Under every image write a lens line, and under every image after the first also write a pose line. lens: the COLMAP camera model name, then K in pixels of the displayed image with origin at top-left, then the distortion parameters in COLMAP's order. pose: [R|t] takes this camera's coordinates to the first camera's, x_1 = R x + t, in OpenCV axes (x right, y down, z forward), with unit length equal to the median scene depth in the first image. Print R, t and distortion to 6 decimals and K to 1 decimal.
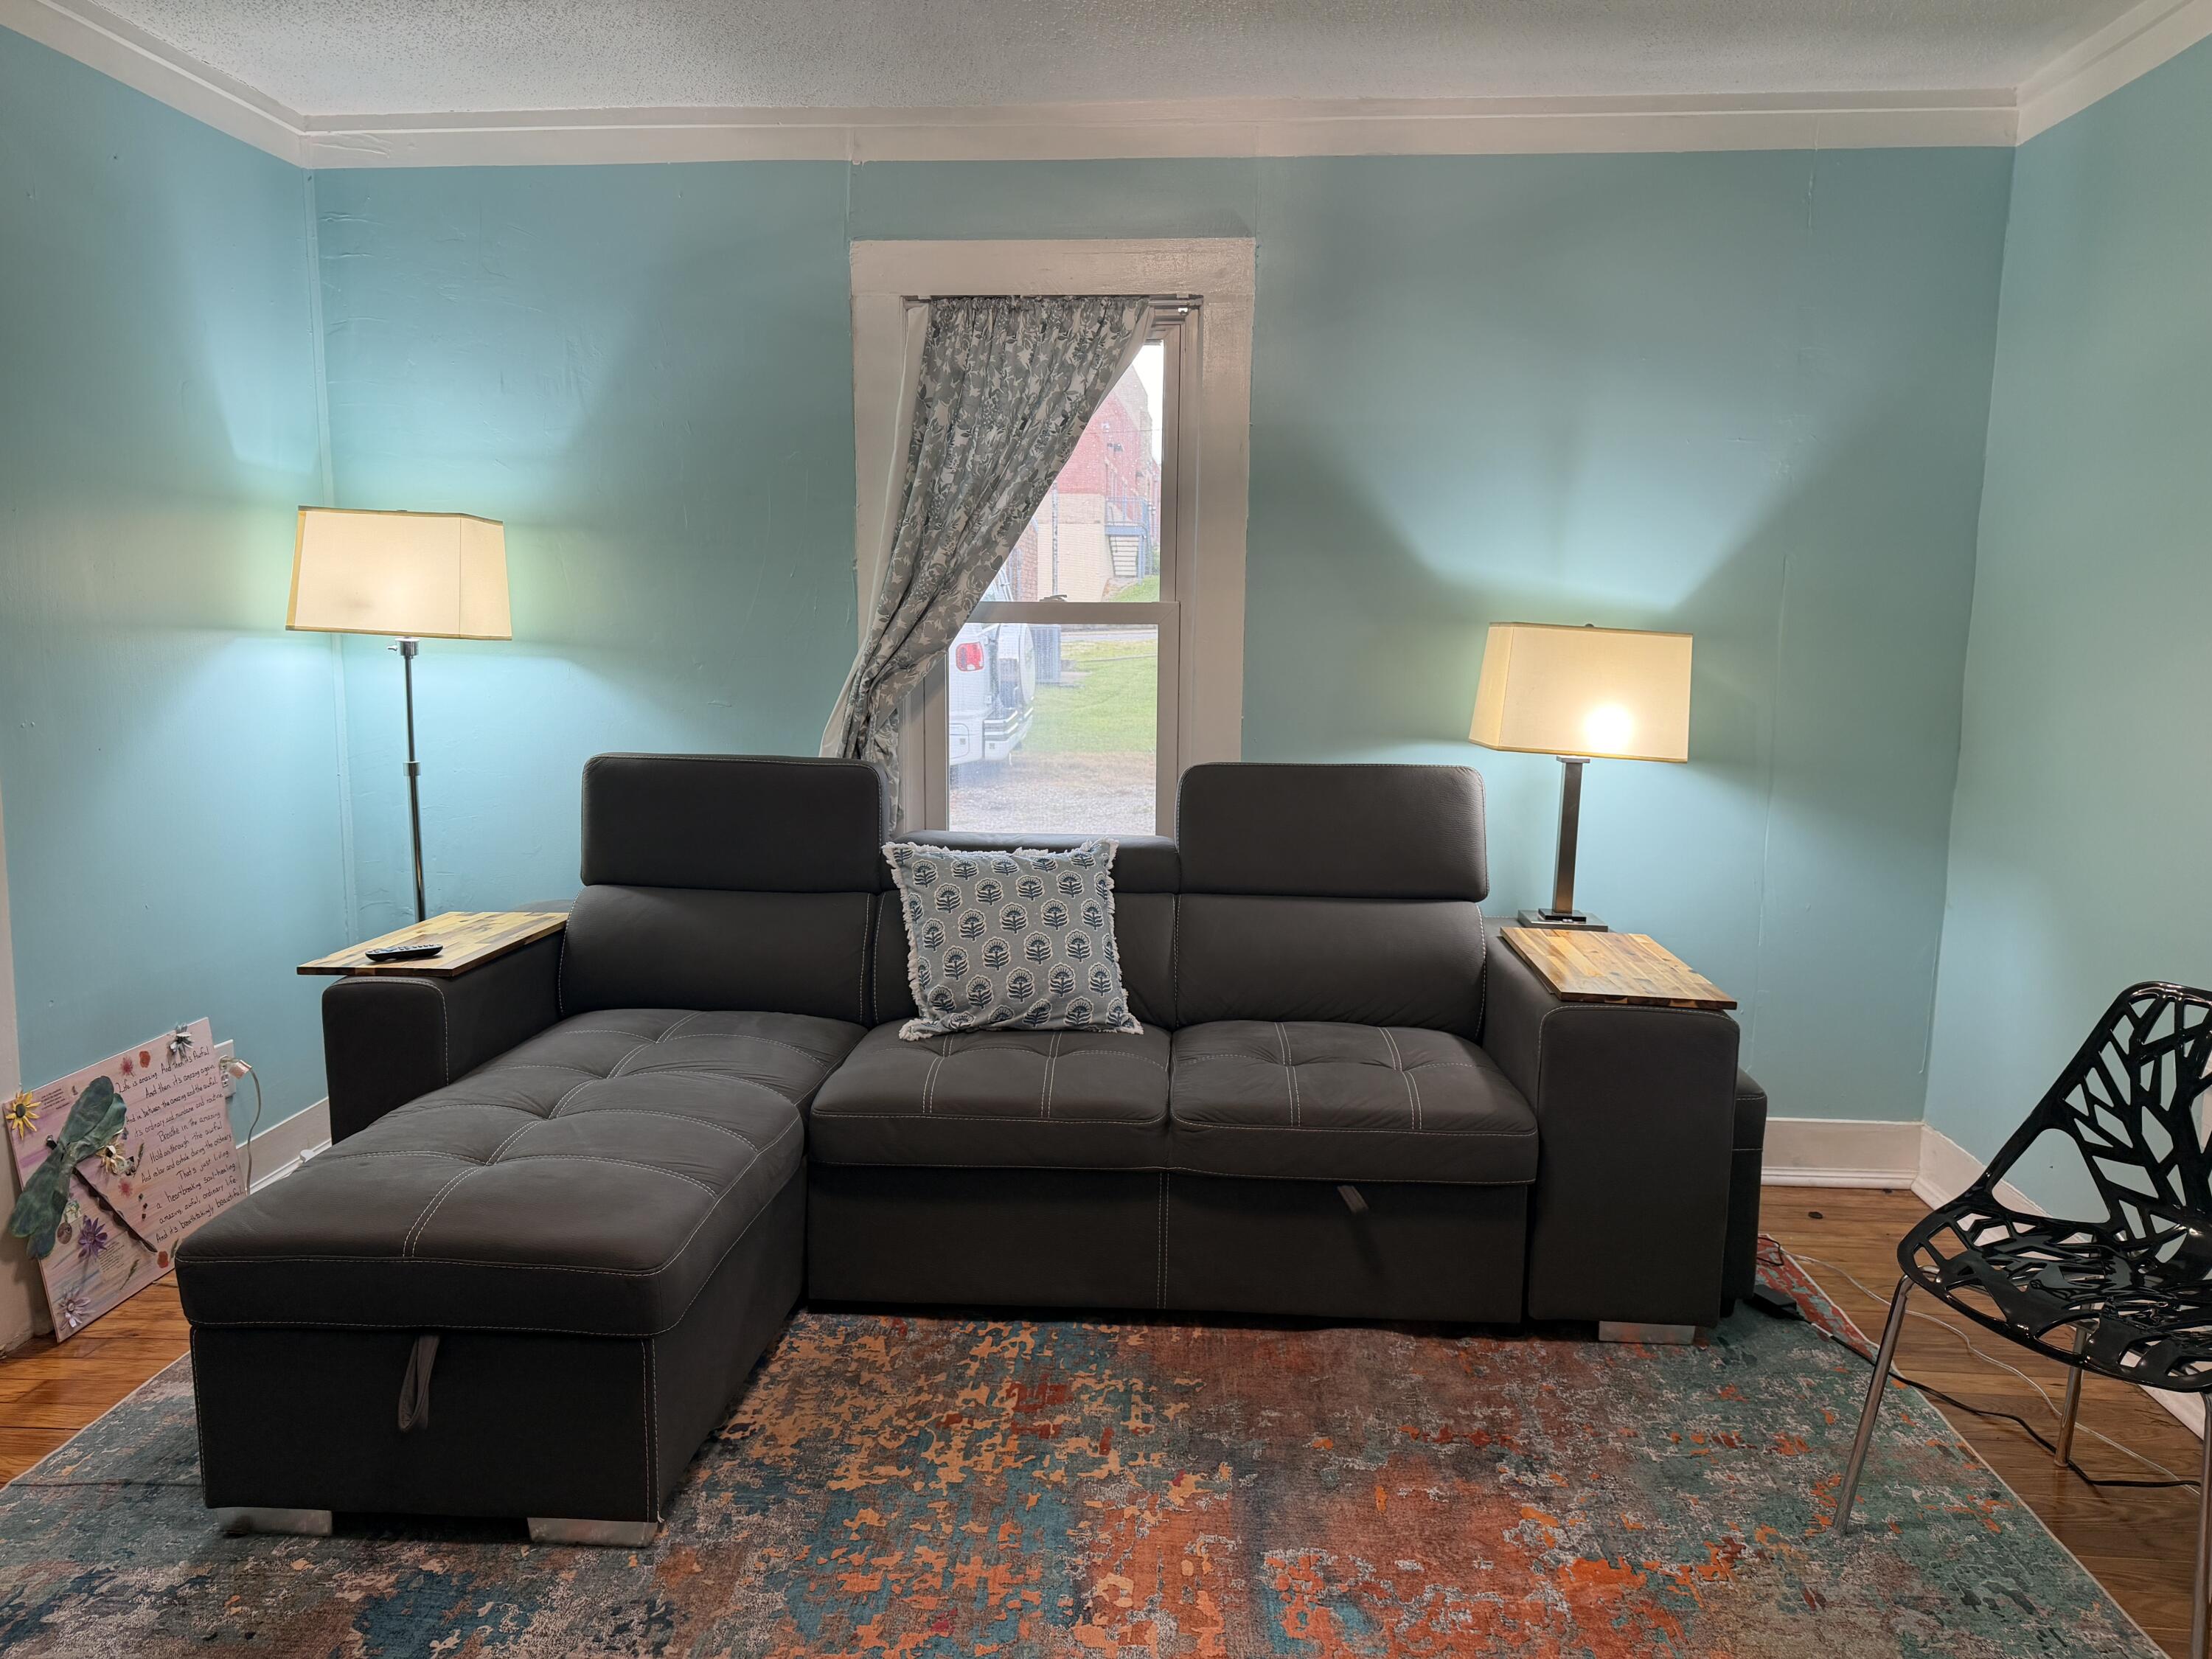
lens RADIAL K [[1591.6, 0, 1081.7], [0, 1591.6, 833.7], [0, 0, 1]] dist [0.028477, -0.031938]
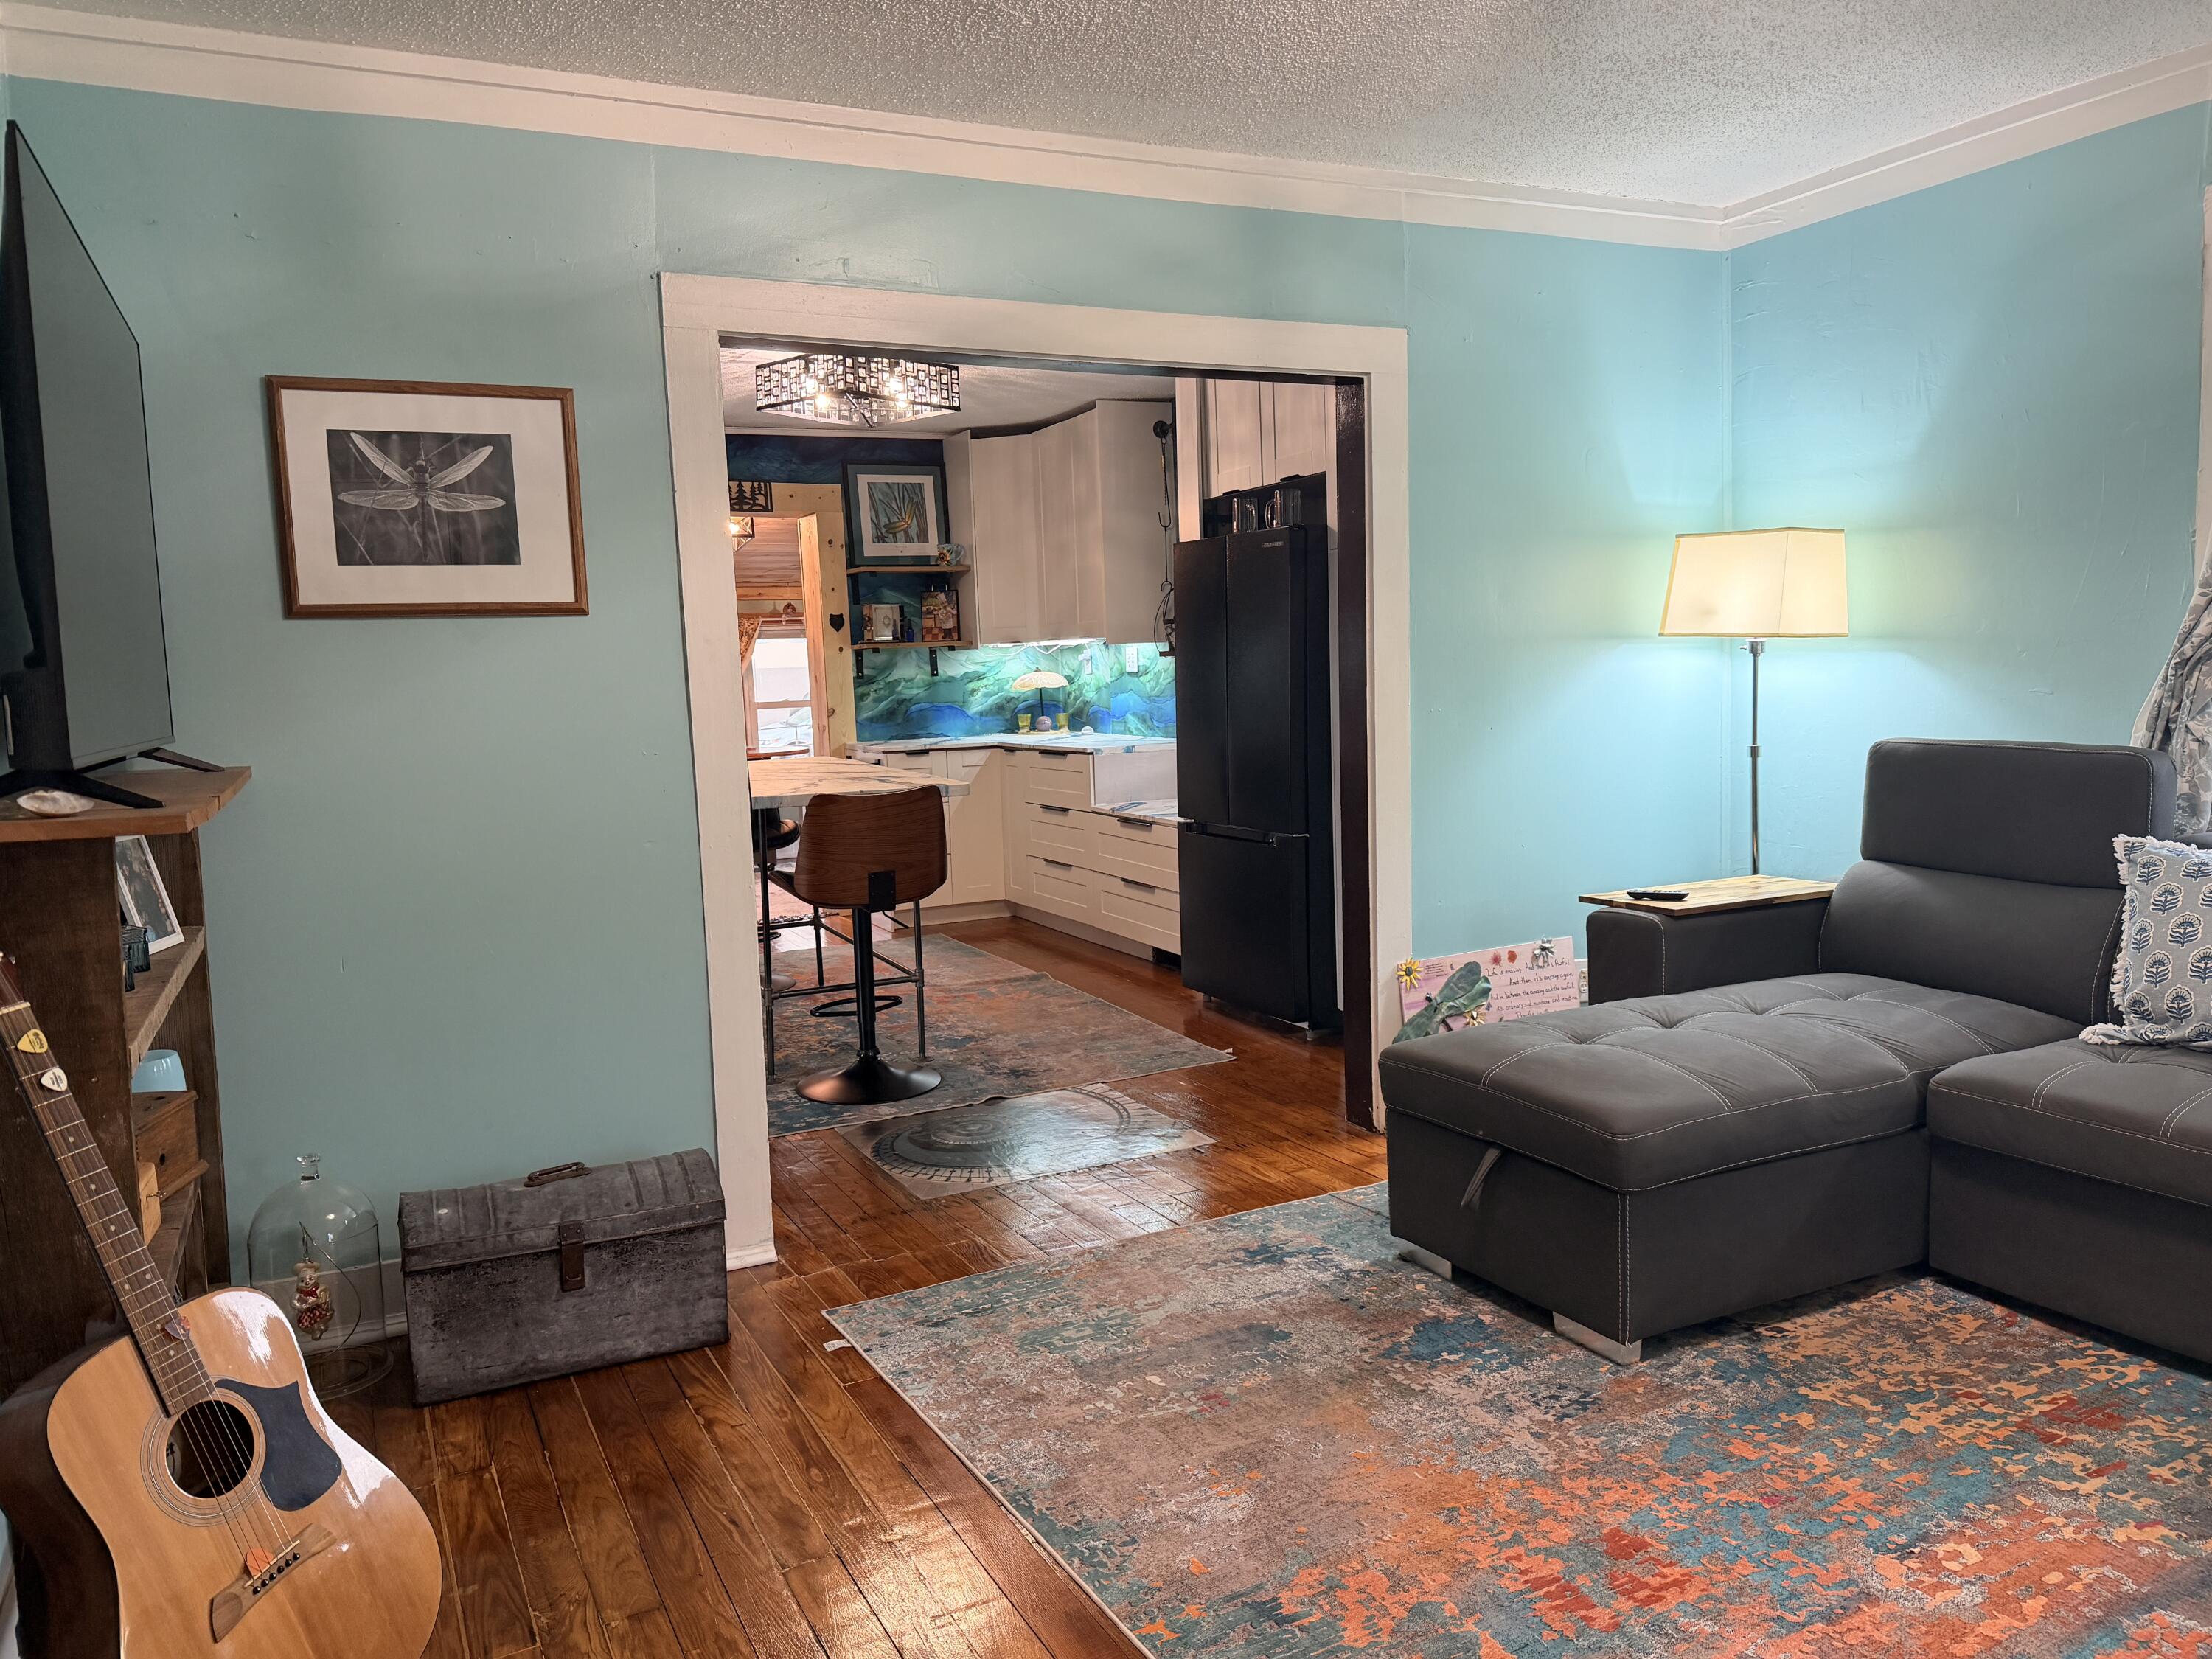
lens RADIAL K [[1591.6, 0, 1113.3], [0, 1591.6, 836.2], [0, 0, 1]] dist [0.028477, -0.031938]
pose [[0.520808, 0.068009, -0.850961, 0.427696], [-0.073527, 0.996691, 0.034656, 0.019165], [0.850502, 0.044520, 0.524085, -0.000180]]
